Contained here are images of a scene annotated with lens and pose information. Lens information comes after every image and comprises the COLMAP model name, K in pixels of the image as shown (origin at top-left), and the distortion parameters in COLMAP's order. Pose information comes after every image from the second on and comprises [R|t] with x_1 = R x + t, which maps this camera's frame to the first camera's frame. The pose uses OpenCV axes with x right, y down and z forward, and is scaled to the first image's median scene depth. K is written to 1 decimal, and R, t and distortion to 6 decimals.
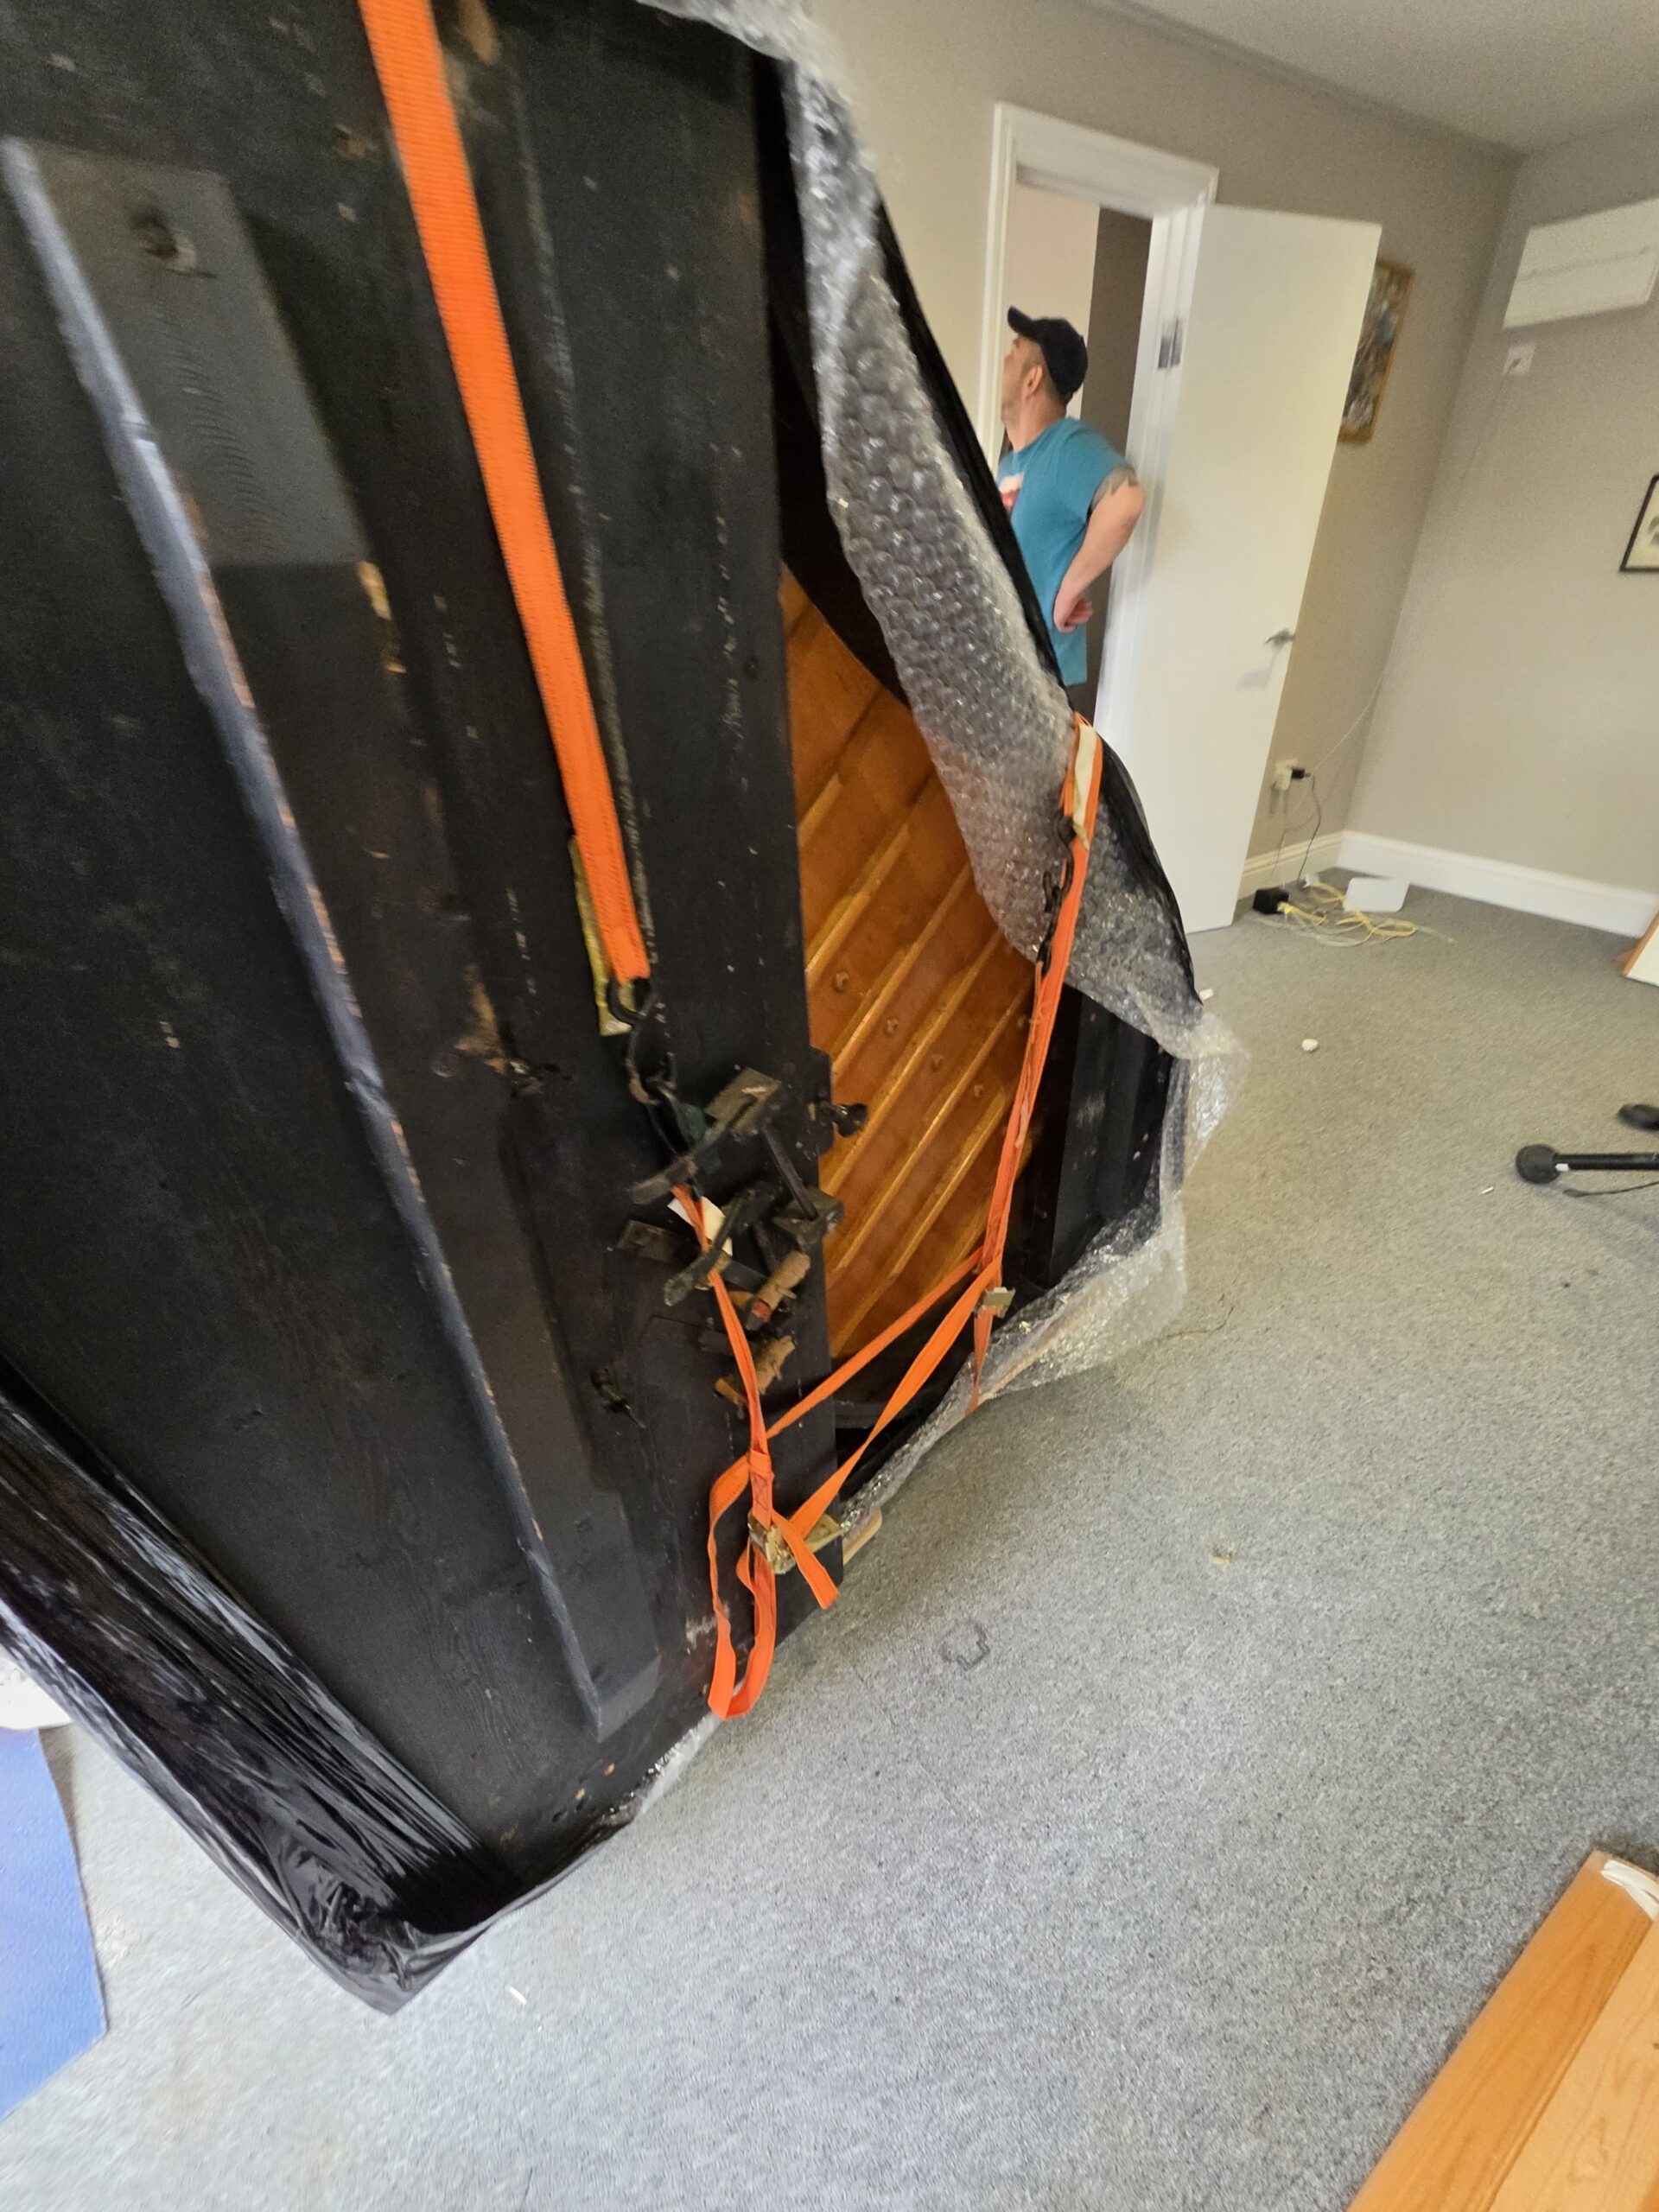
lens RADIAL K [[880.2, 0, 844.6], [0, 880.2, 1122.5], [0, 0, 1]] dist [-0.000230, 0.000372]
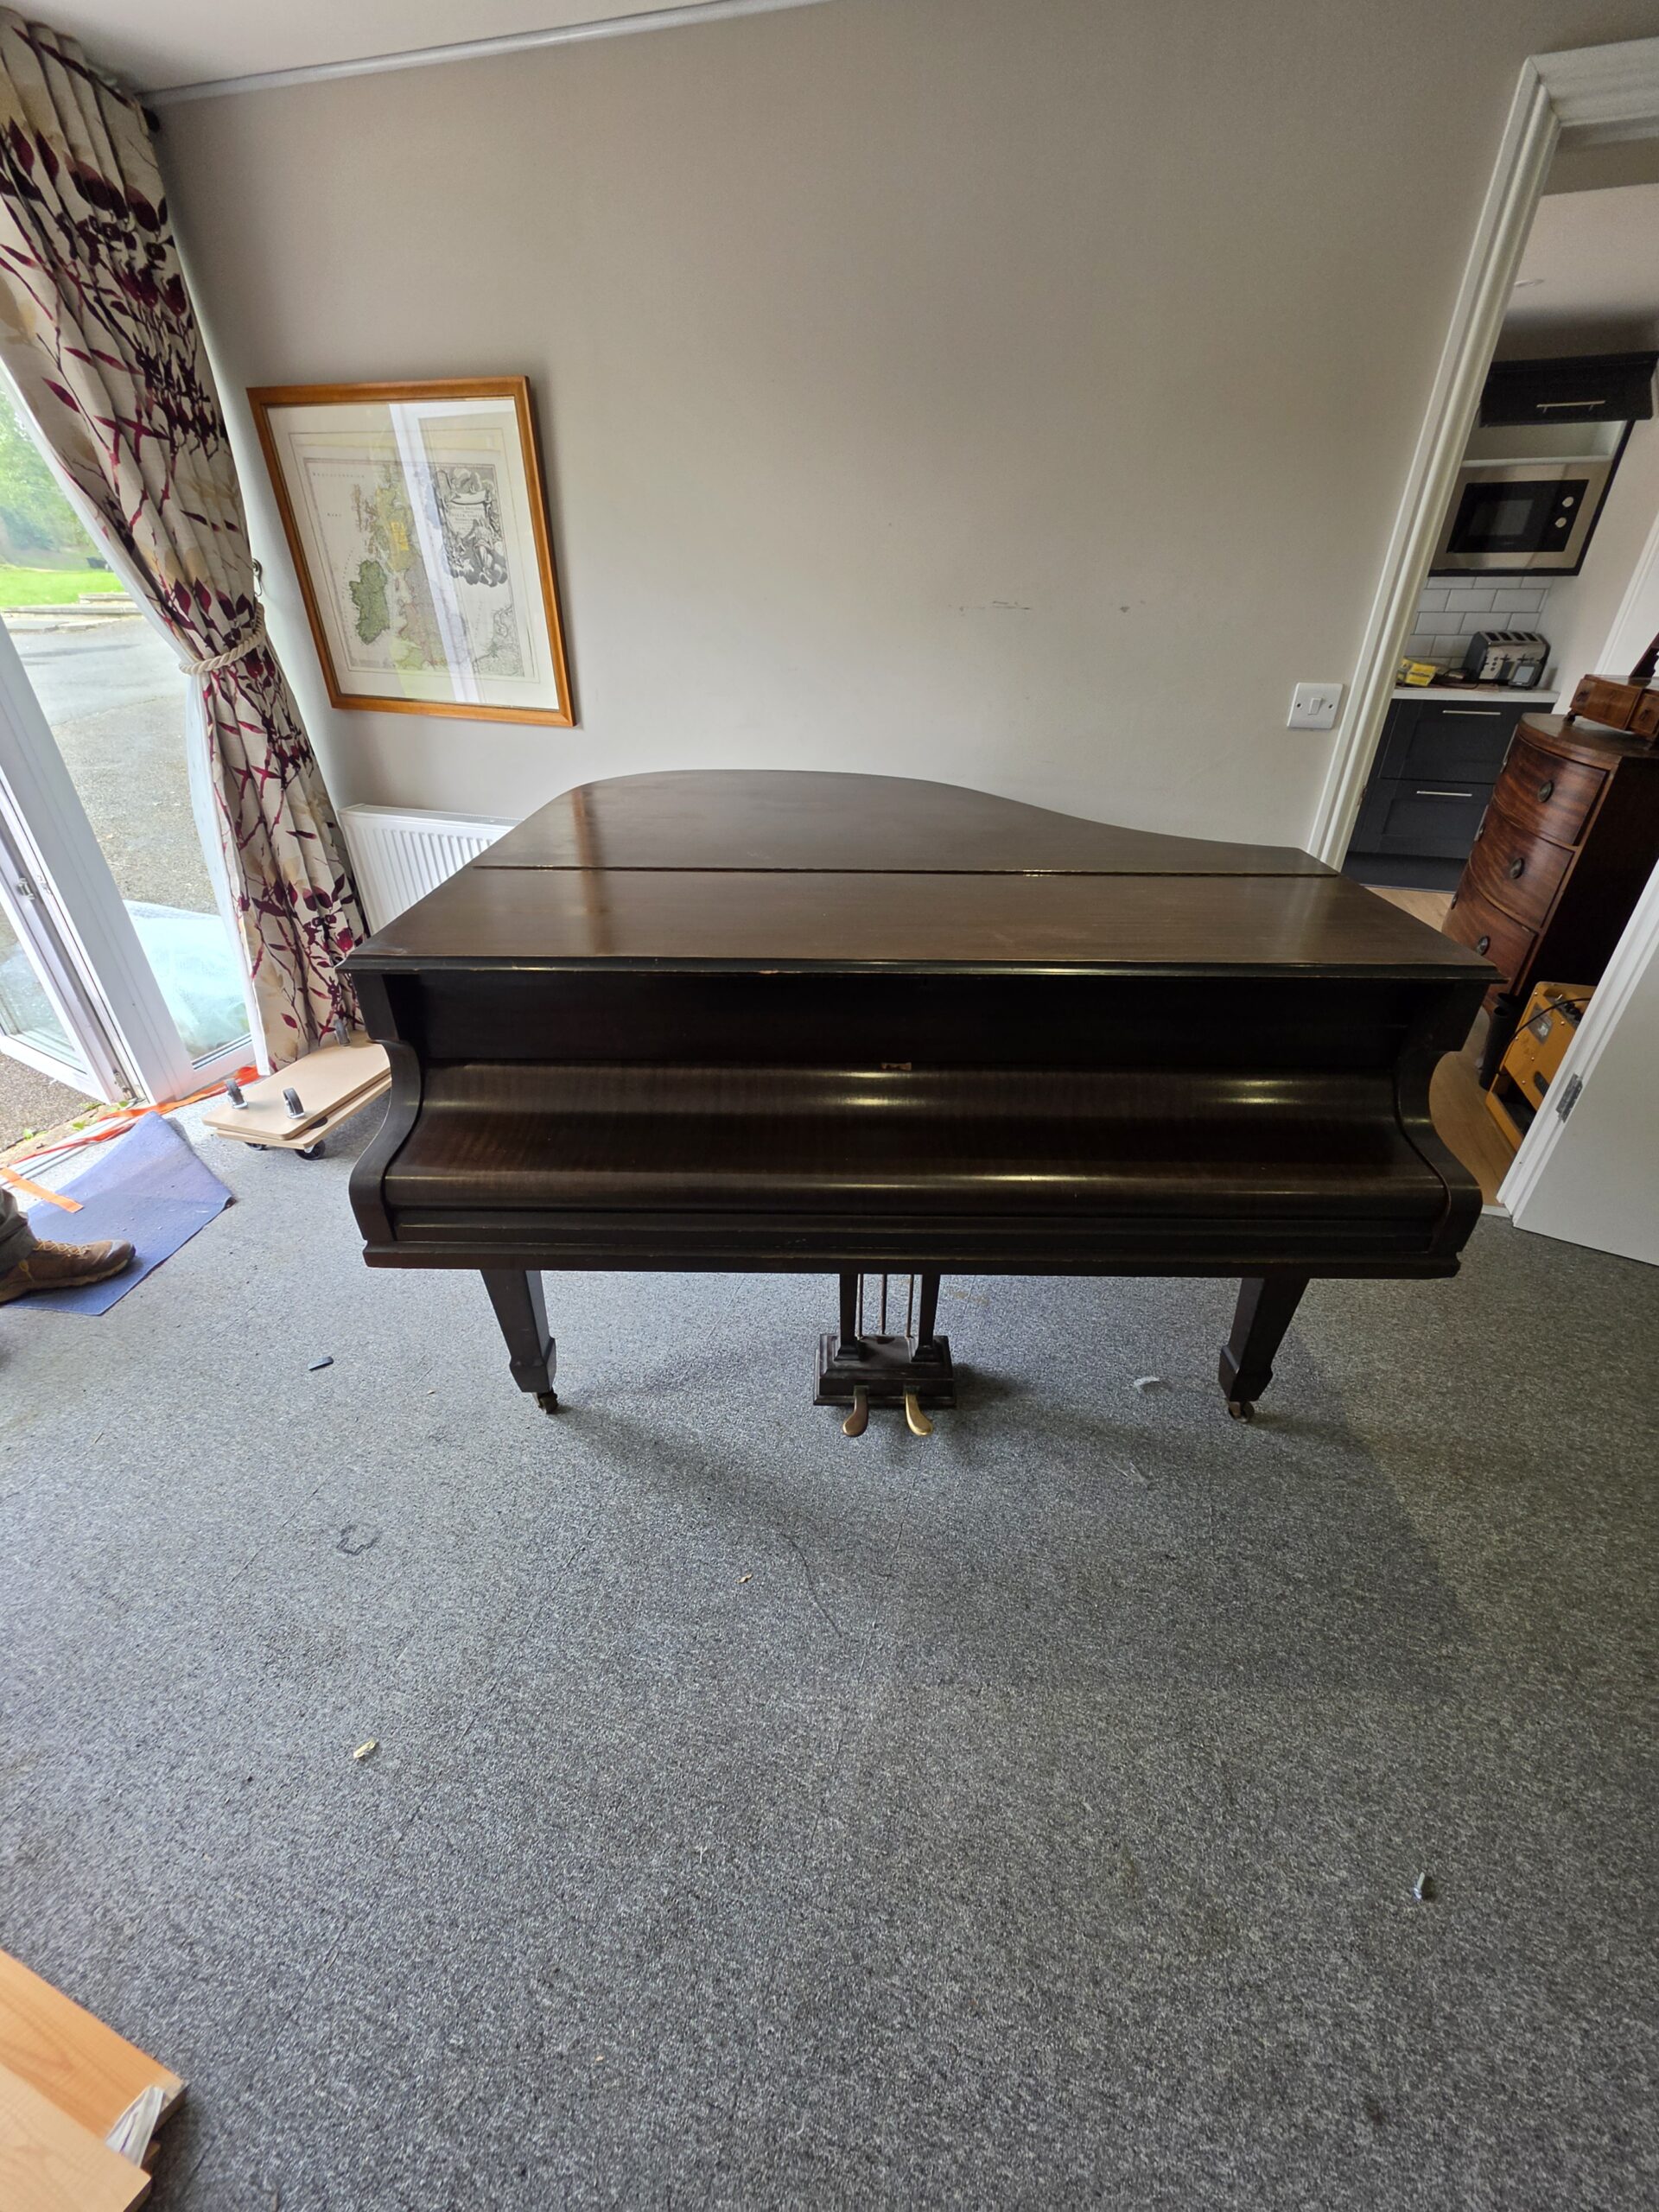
lens RADIAL K [[880.2, 0, 844.6], [0, 880.2, 1122.5], [0, 0, 1]] dist [-0.000230, 0.000372]
pose [[0.599993, 0.435295, -0.671213, 1.200415], [-0.440595, 0.880100, 0.176917, -0.478376], [0.667745, 0.189584, 0.719843, 0.475915]]
